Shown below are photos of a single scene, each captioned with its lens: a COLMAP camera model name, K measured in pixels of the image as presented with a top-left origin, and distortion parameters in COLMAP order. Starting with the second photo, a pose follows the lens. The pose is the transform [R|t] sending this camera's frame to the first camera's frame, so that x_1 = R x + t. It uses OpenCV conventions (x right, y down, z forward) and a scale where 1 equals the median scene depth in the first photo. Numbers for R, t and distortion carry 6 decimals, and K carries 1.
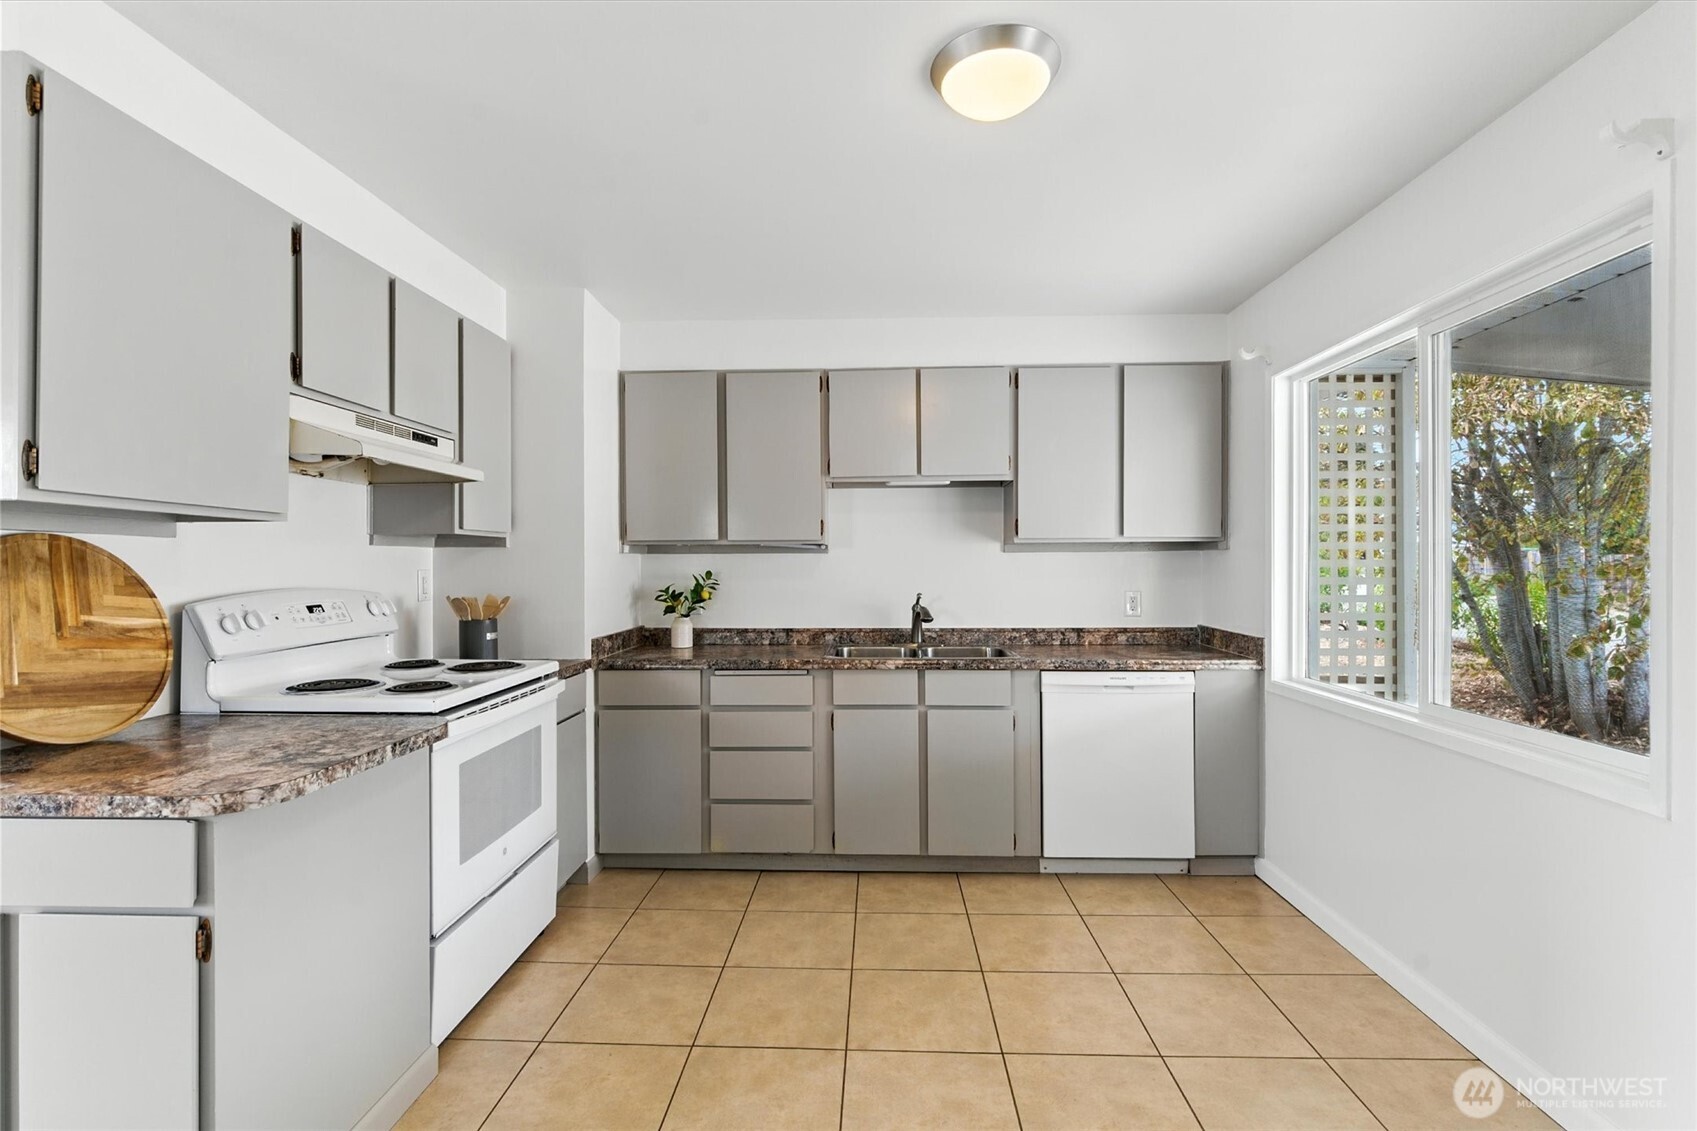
lens RADIAL K [[768.2, 0, 846.8], [0, 768.2, 563.4], [0, 0, 1]] dist [-0.003075, -0.000434]
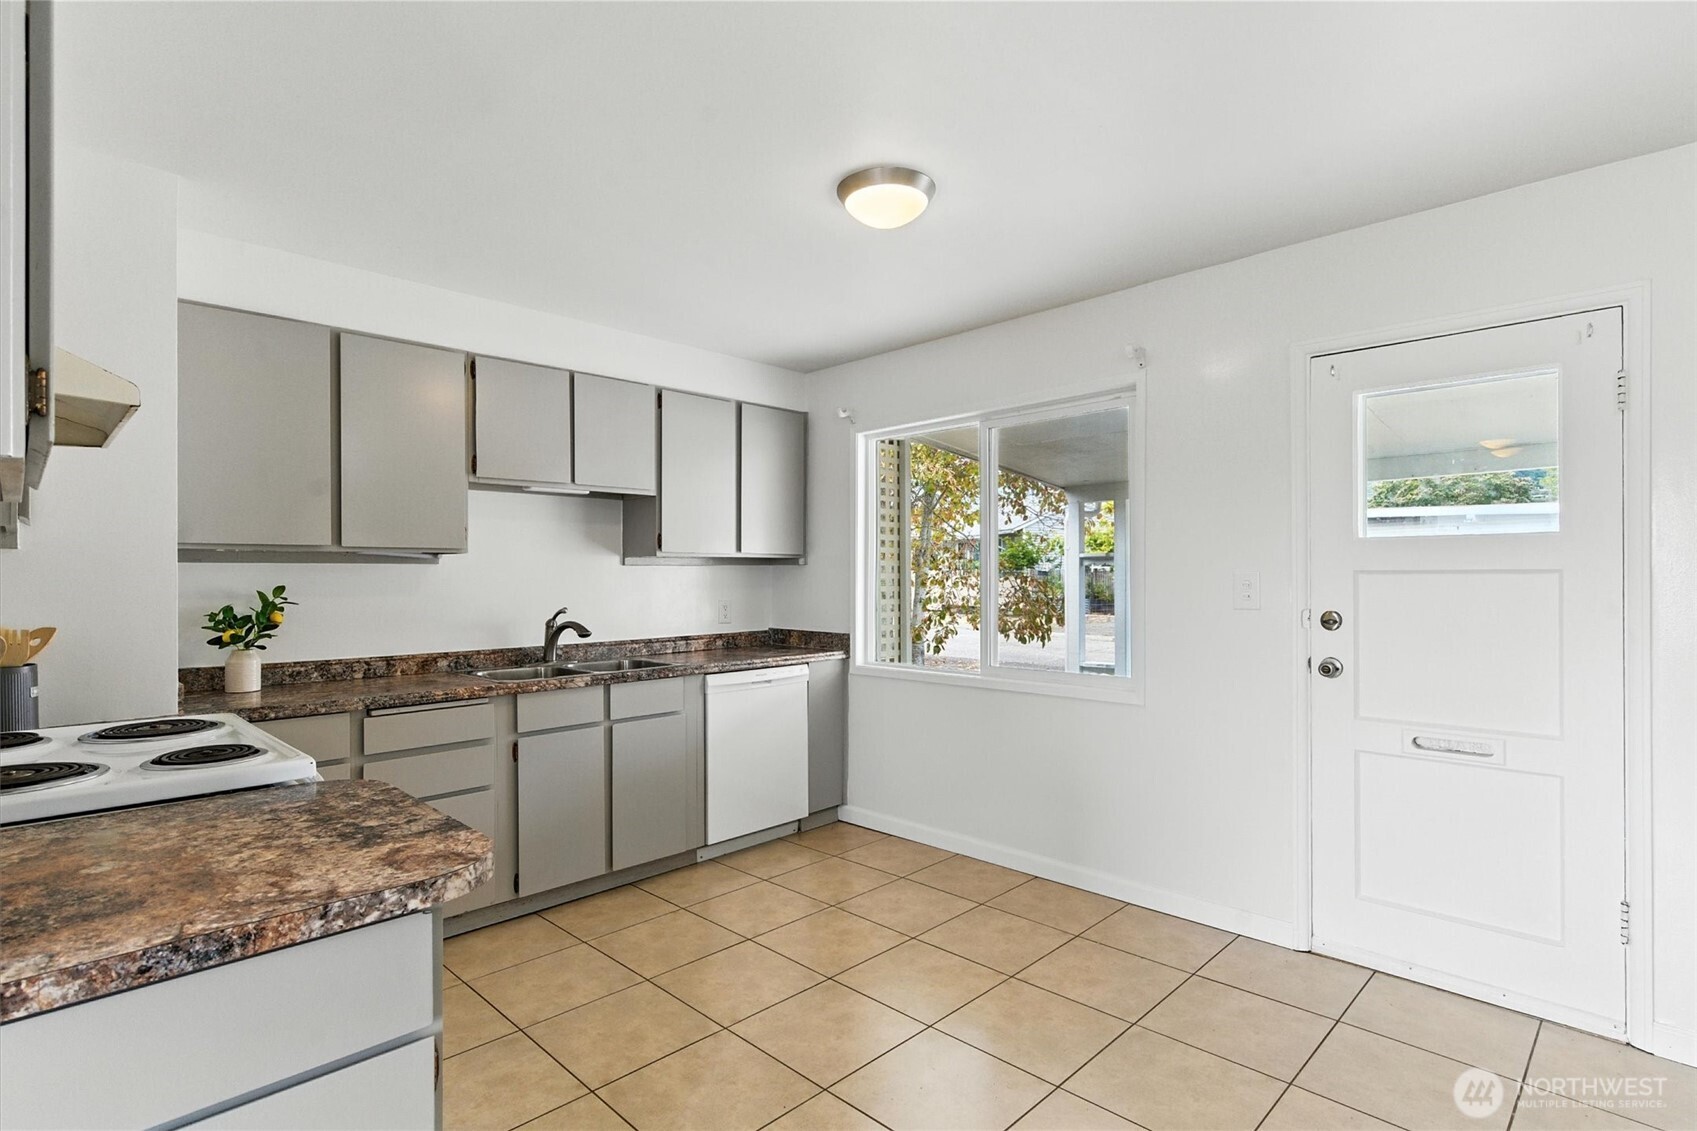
lens RADIAL K [[828.9, 0, 844.5], [0, 828.9, 572.7], [0, 0, 1]] dist [-0.007326, -0.002454]
pose [[0.674544, 0.003768, 0.738225, -0.479523], [0.002543, 0.999969, -0.007427, 0.004931], [-0.738230, 0.006887, 0.674514, 0.061497]]
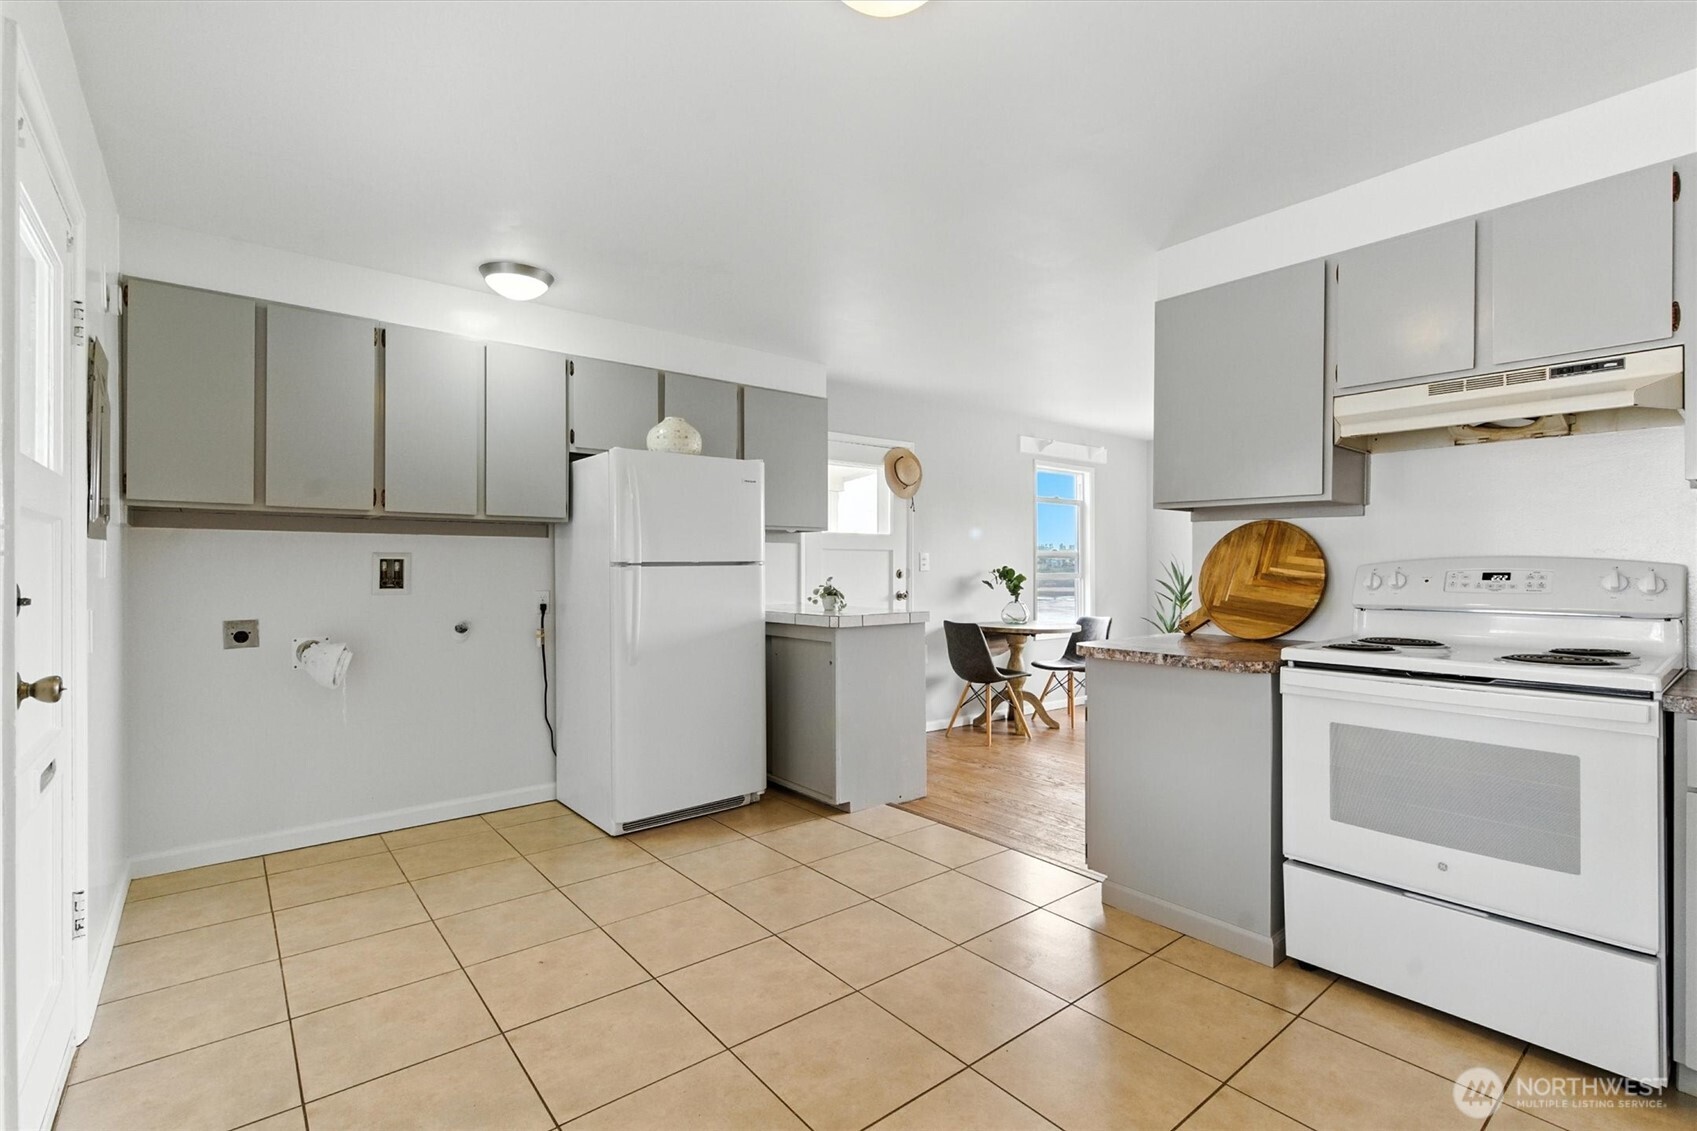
lens RADIAL K [[768.2, 0, 842.2], [0, 768.2, 564.0], [0, 0, 1]] dist [-0.003075, -0.000434]
pose [[-0.743100, 0.005357, -0.669159, 0.448006], [0.004294, 0.999986, 0.003238, 0.027349], [0.669167, -0.000467, -0.743112, 0.877346]]
